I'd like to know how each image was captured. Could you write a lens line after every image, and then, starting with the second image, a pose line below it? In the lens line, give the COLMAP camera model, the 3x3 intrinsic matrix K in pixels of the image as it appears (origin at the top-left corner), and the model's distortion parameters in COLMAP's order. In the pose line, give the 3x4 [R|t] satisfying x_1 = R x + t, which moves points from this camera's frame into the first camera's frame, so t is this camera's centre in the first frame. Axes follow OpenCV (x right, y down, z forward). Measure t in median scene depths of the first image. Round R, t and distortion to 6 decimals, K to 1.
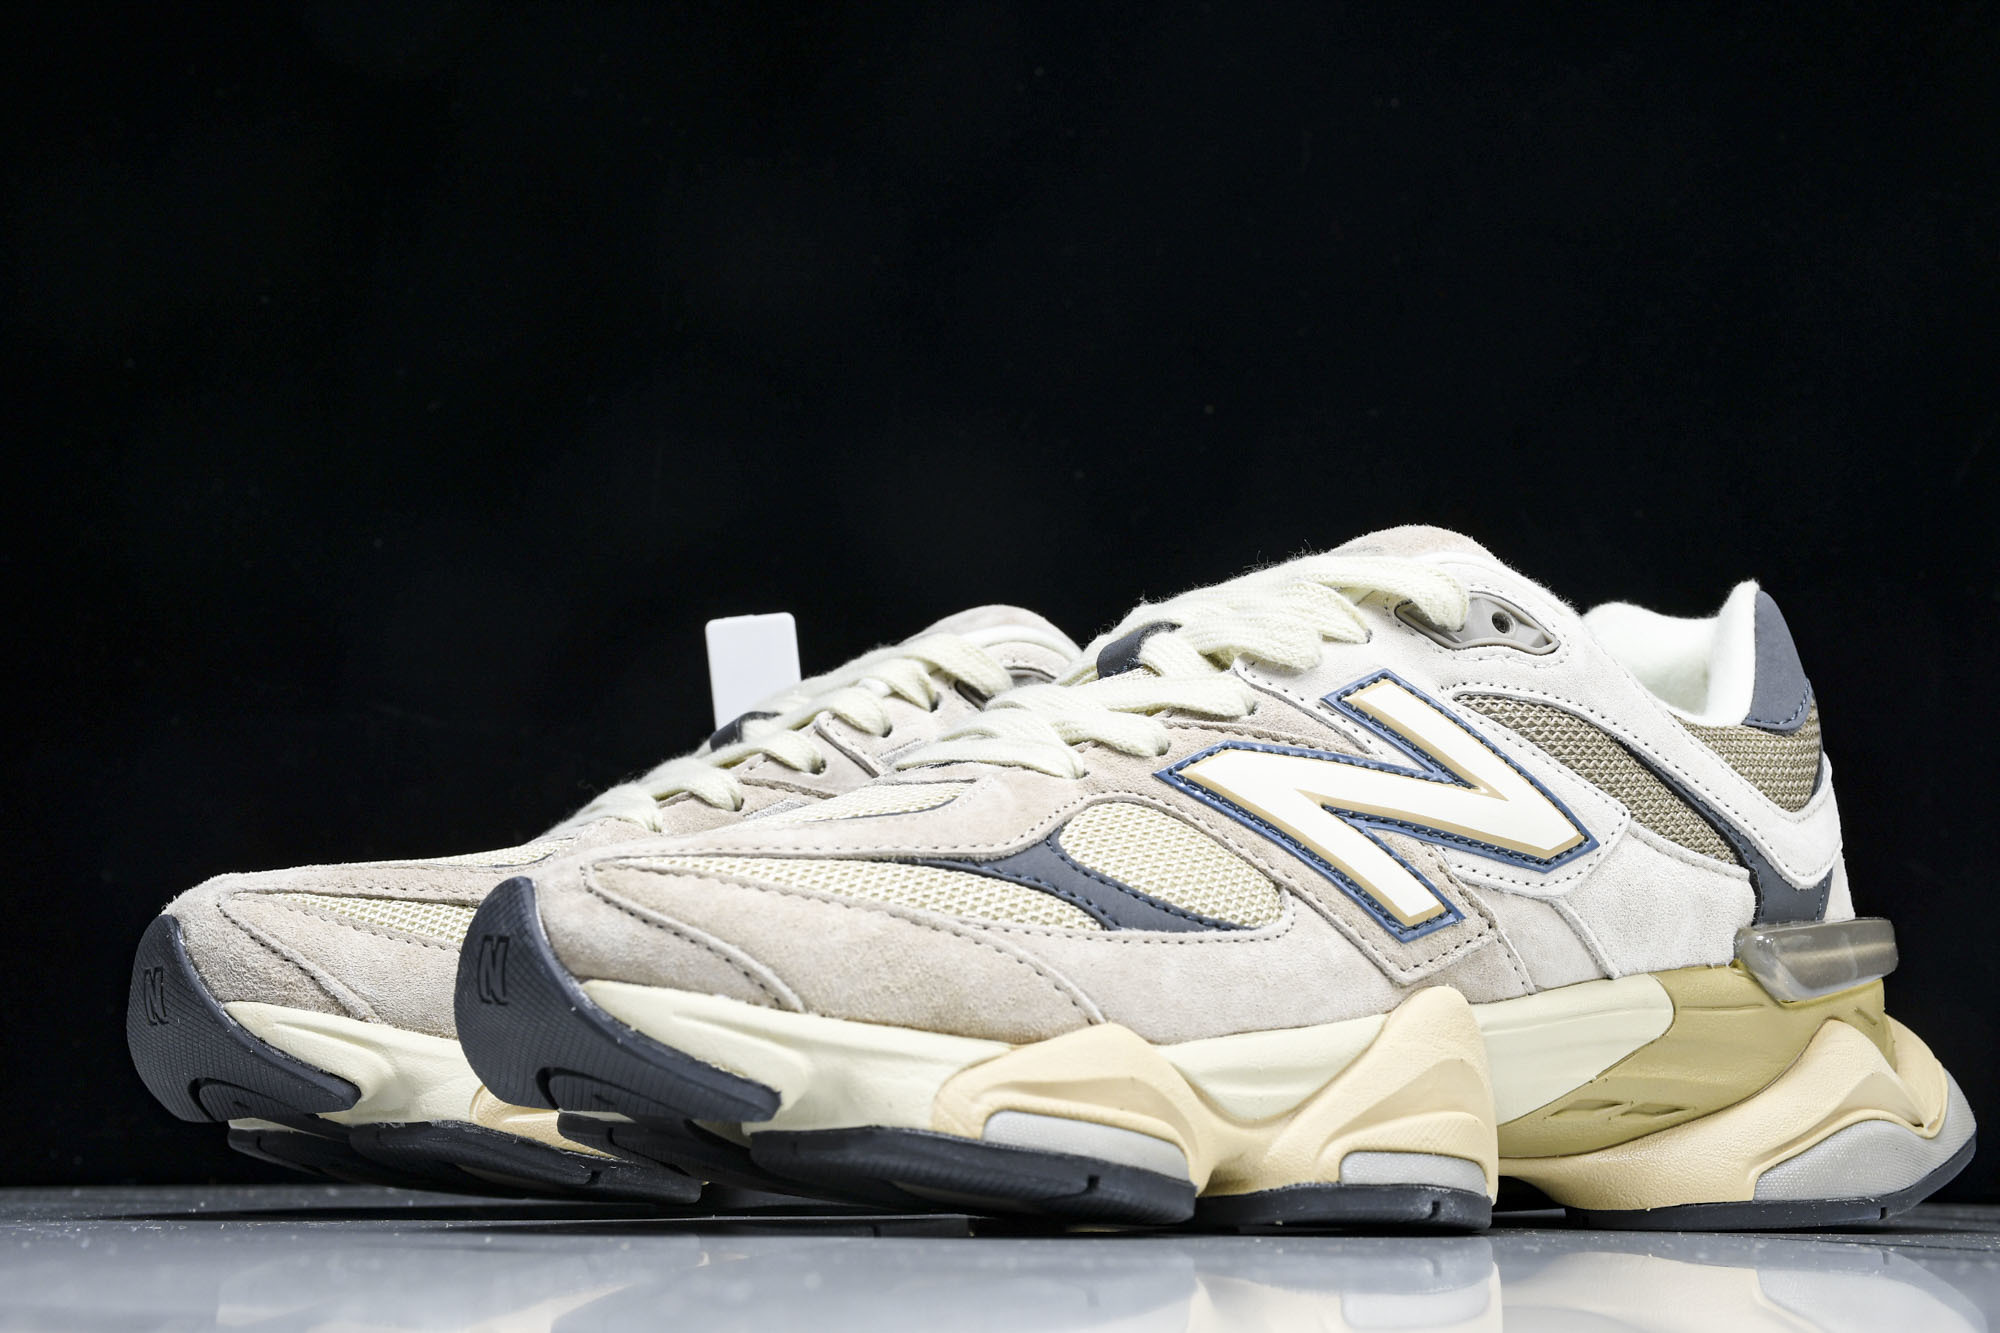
lens RADIAL K [[3225.3, 0, 978.4], [0, 3225.3, 611.2], [0, 0, 1]] dist [0.146448, 0.000000]
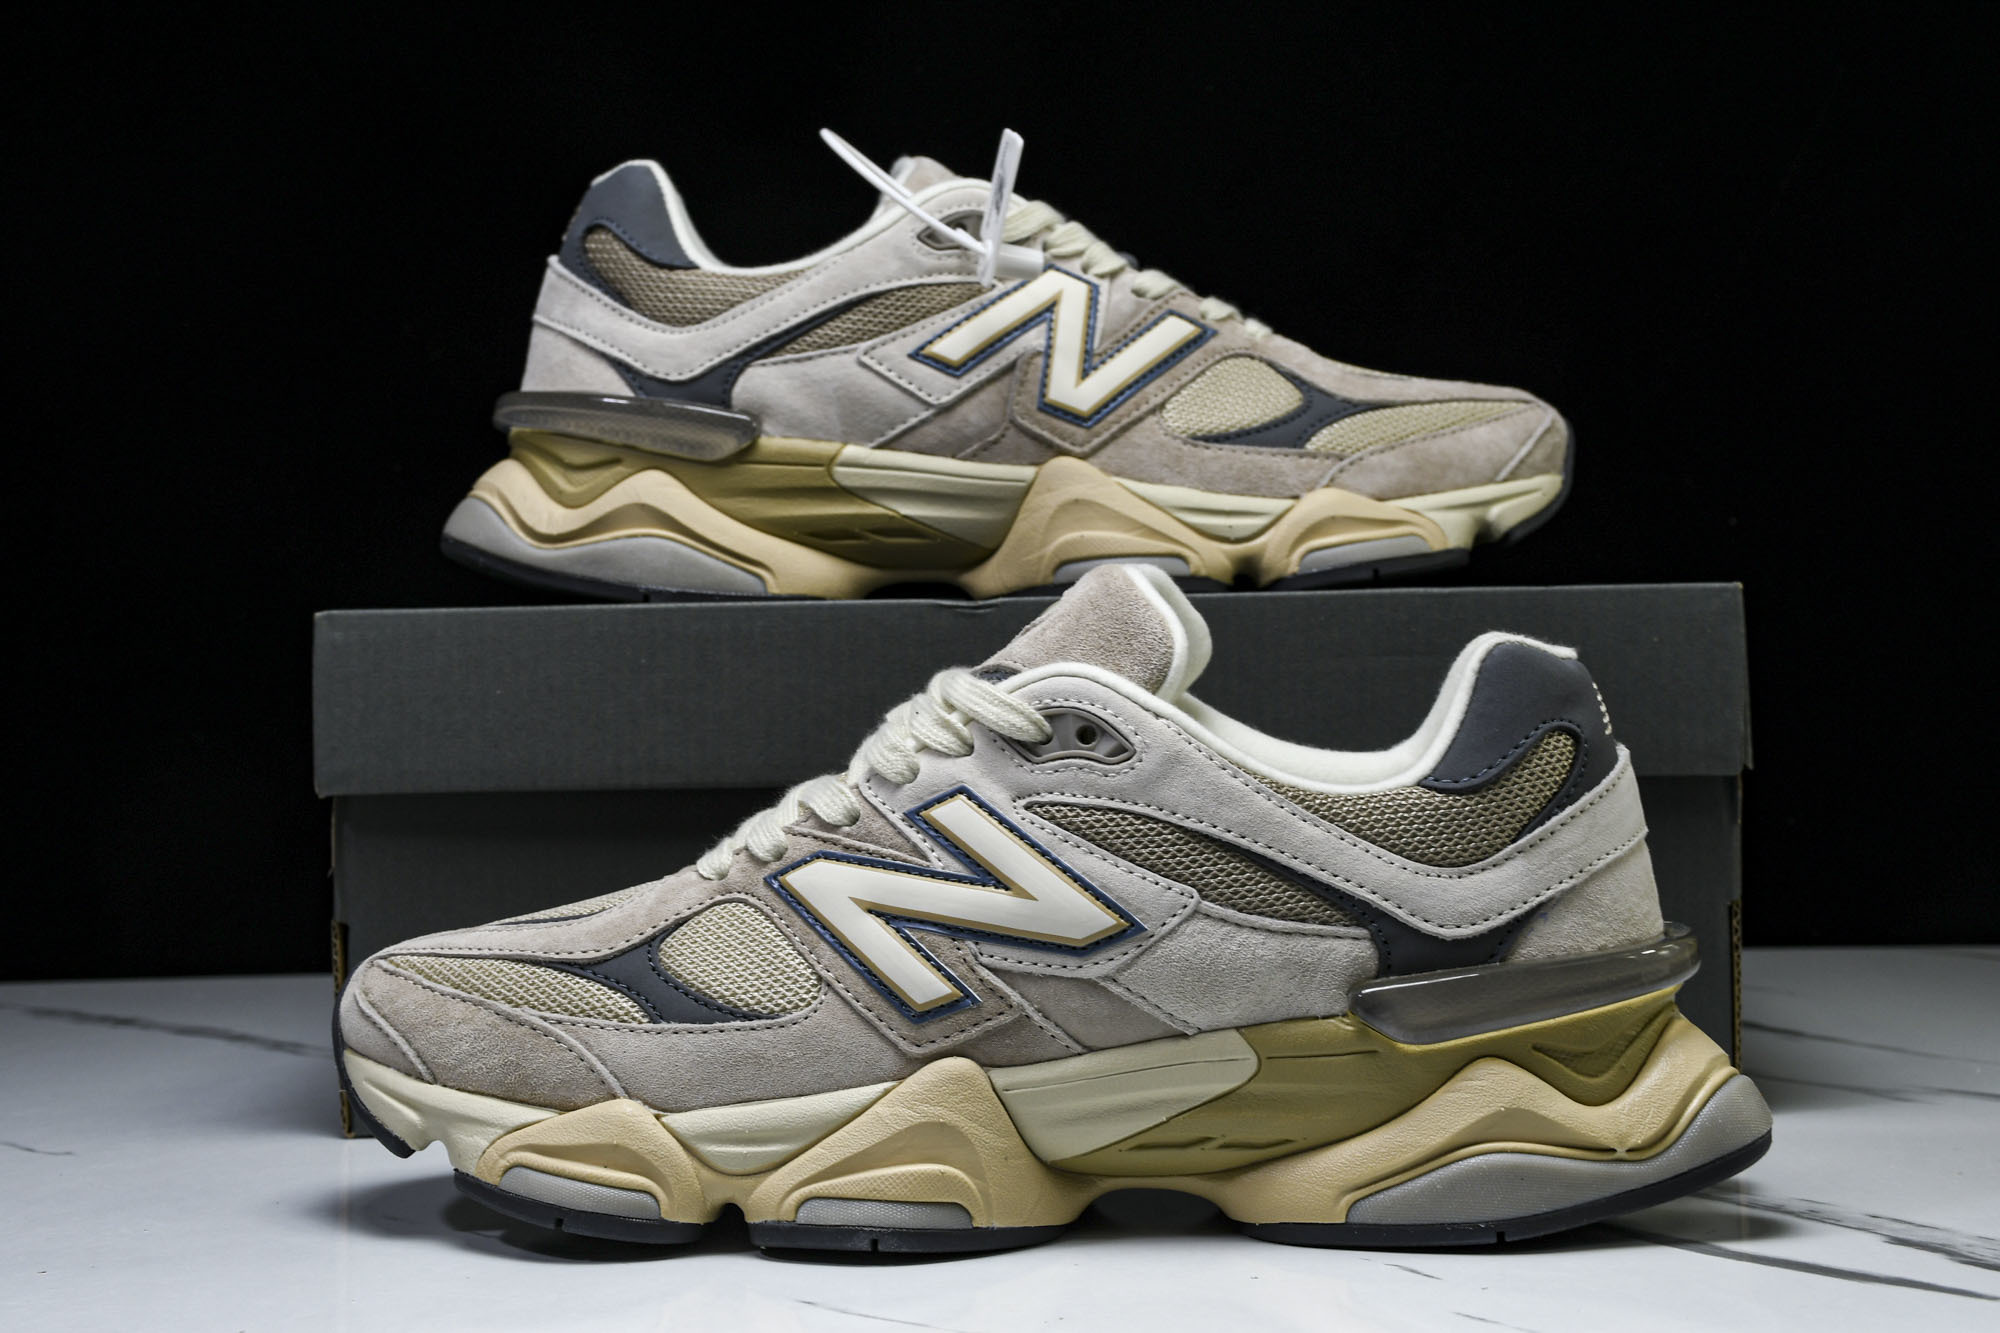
lens RADIAL K [[3225.3, 0, 997.9], [0, 3225.3, 655.4], [0, 0, 1]] dist [0.146448, 0.000000]
pose [[0.742641, -0.003166, -0.669683, 0.973030], [0.133841, 0.980516, 0.143786, -0.208458], [0.656180, -0.196412, 0.728595, 0.138270]]
